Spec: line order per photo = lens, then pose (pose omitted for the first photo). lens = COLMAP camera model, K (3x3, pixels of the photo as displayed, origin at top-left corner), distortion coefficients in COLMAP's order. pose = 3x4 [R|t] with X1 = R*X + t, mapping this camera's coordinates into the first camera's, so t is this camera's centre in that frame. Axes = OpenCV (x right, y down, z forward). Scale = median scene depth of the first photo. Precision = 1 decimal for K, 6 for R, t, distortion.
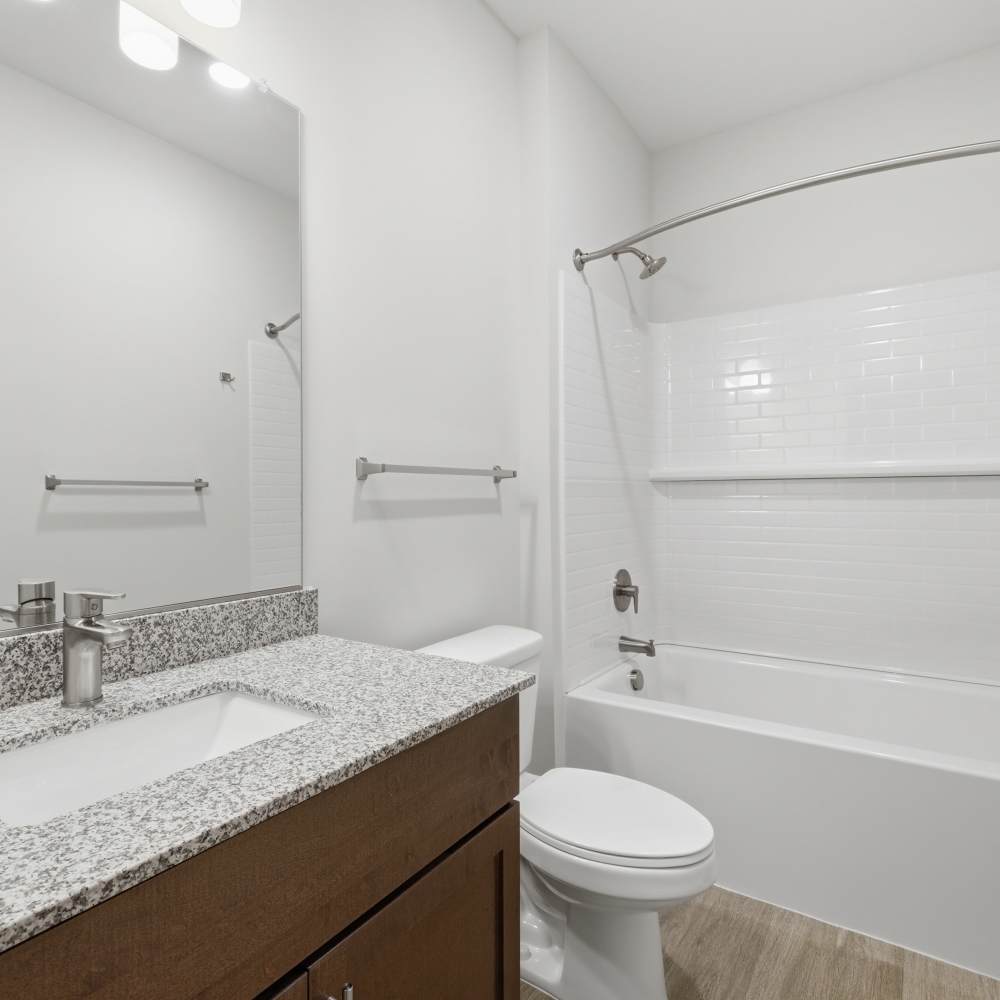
lens RADIAL K [[674.5, 0, 519.0], [0, 674.5, 476.1], [0, 0, 1]] dist [0.000770, -0.003016]
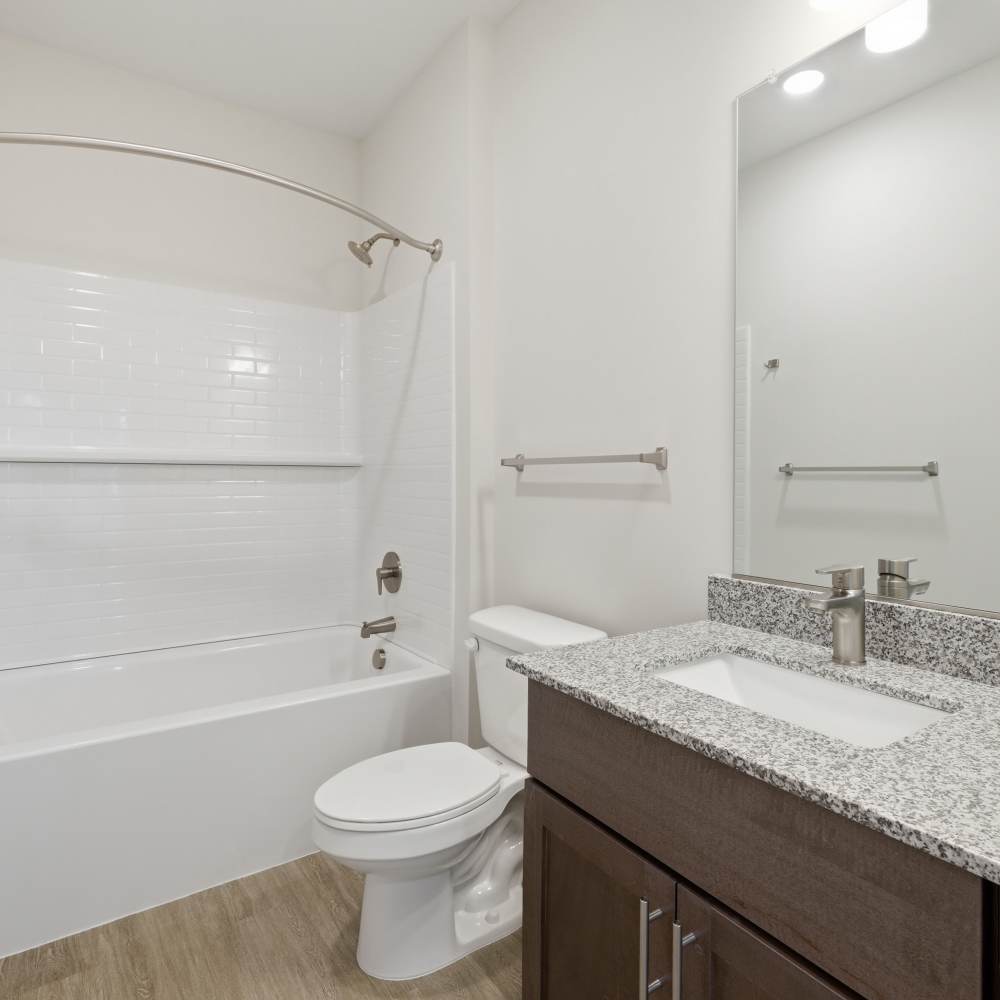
lens RADIAL K [[642.1, 0, 509.2], [0, 642.1, 482.0], [0, 0, 1]] dist [0.004487, 0.001155]
pose [[0.376436, -0.002360, 0.926439, -0.412672], [-0.025921, 0.999578, 0.013078, 0.007673], [-0.926080, -0.028937, 0.376217, 0.280086]]
